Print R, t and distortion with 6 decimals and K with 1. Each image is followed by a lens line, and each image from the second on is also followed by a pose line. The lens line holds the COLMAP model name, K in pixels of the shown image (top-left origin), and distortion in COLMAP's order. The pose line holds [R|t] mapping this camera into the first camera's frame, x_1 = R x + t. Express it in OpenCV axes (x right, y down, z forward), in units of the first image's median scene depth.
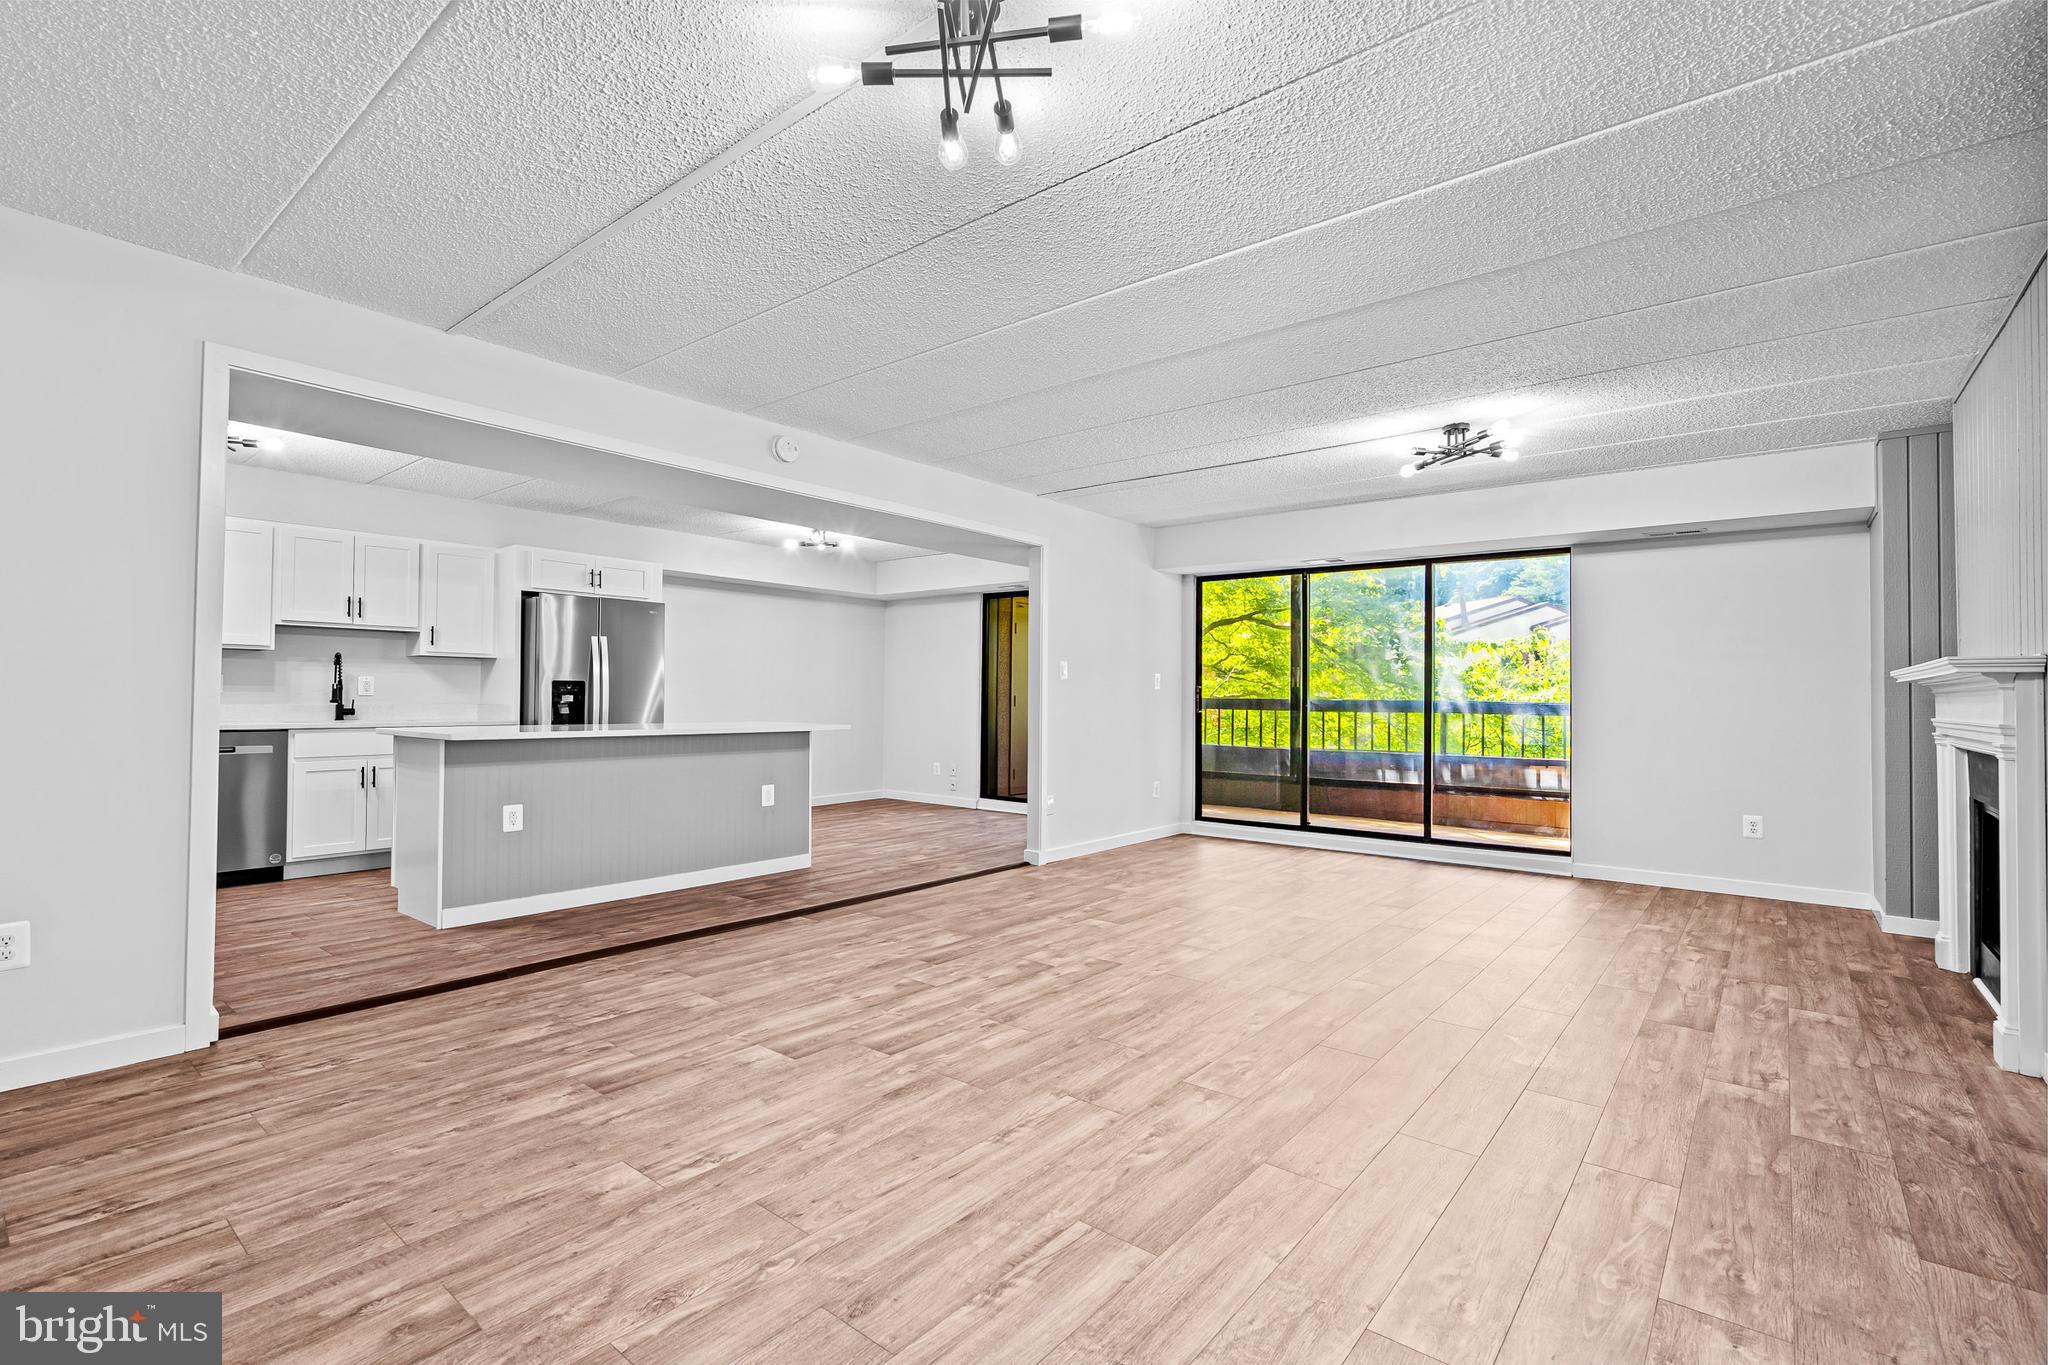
lens RADIAL K [[922.3, 0, 1020.6], [0, 922.3, 680.0], [0, 0, 1]] dist [-0.001984, 0.000303]
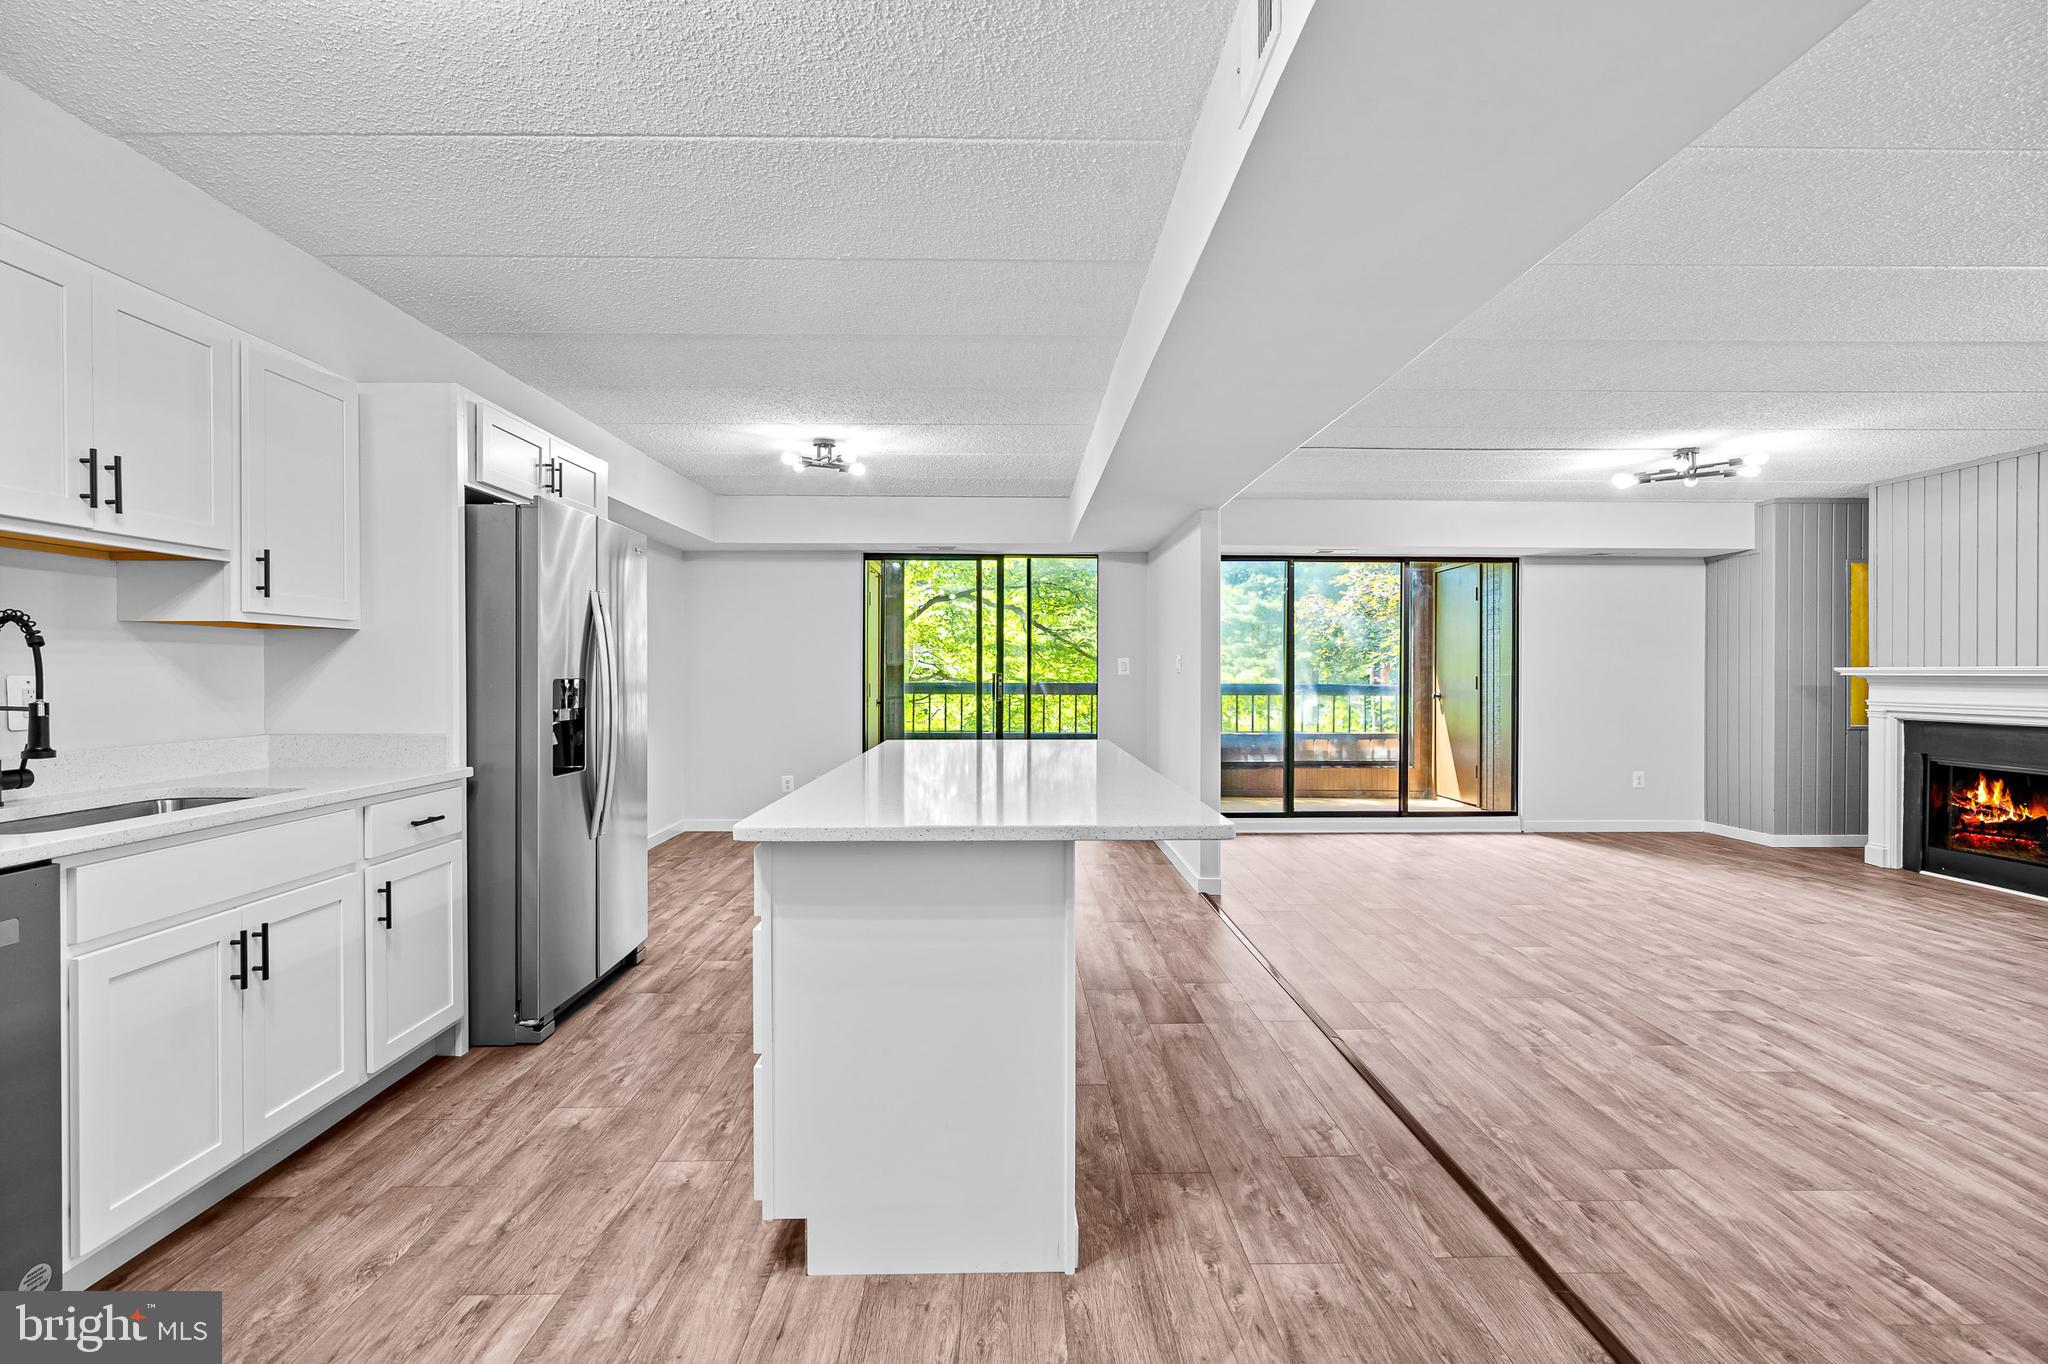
lens RADIAL K [[922.3, 0, 1020.6], [0, 922.3, 679.5], [0, 0, 1]] dist [-0.001984, 0.000303]
pose [[0.765773, -0.013167, 0.642976, -1.080523], [-0.006002, 0.999600, 0.027619, -0.024583], [-0.643083, -0.025009, 0.765388, 0.805388]]
